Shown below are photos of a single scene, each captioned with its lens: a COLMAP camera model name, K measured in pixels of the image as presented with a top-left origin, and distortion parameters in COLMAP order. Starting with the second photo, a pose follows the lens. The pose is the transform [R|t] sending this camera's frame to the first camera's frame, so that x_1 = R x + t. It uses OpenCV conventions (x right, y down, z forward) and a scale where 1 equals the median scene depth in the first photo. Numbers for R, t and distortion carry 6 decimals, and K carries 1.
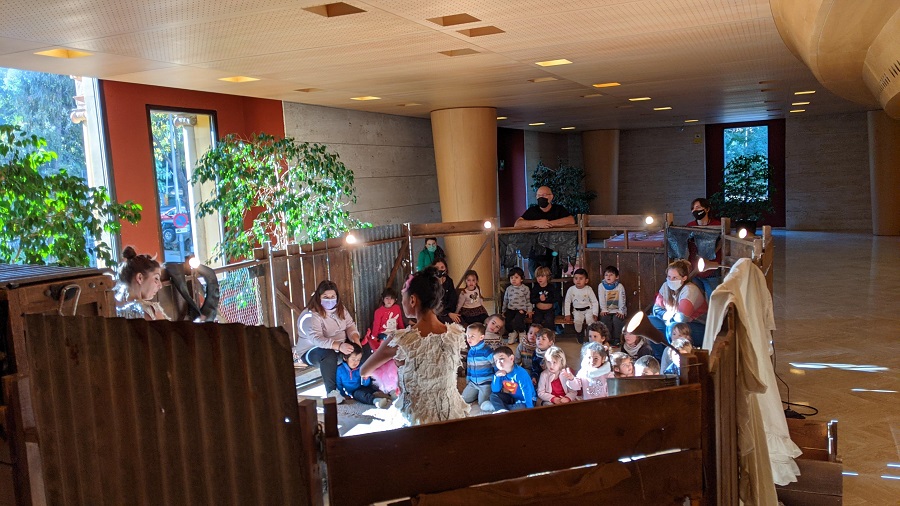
lens RADIAL K [[682.9, 0, 450.0], [0, 682.9, 253.0], [0, 0, 1]] dist [0.101721, -0.000747]
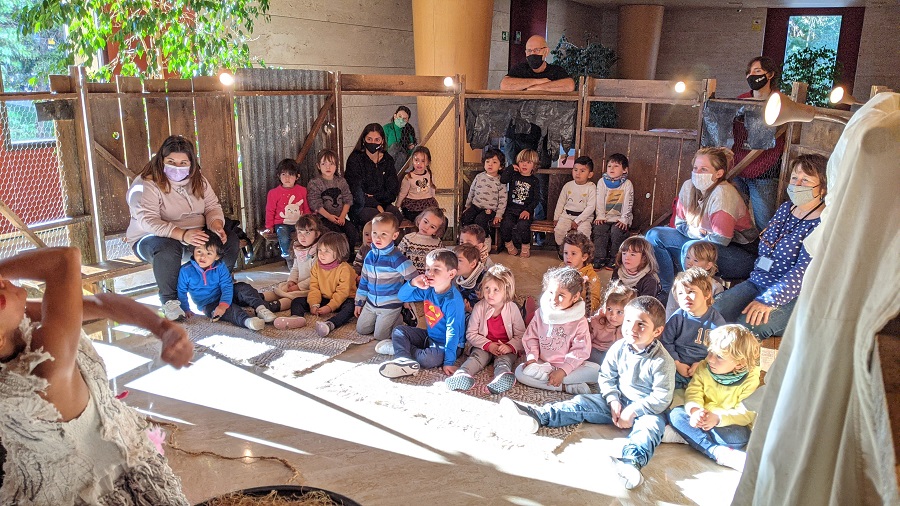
lens RADIAL K [[717.4, 0, 450.0], [0, 717.4, 253.0], [0, 0, 1]] dist [0.071251, -0.002062]
pose [[0.996680, 0.079211, -0.018823, 0.088805], [-0.075664, 0.986527, 0.145047, 0.025528], [0.030059, -0.143141, 0.989246, 0.263021]]
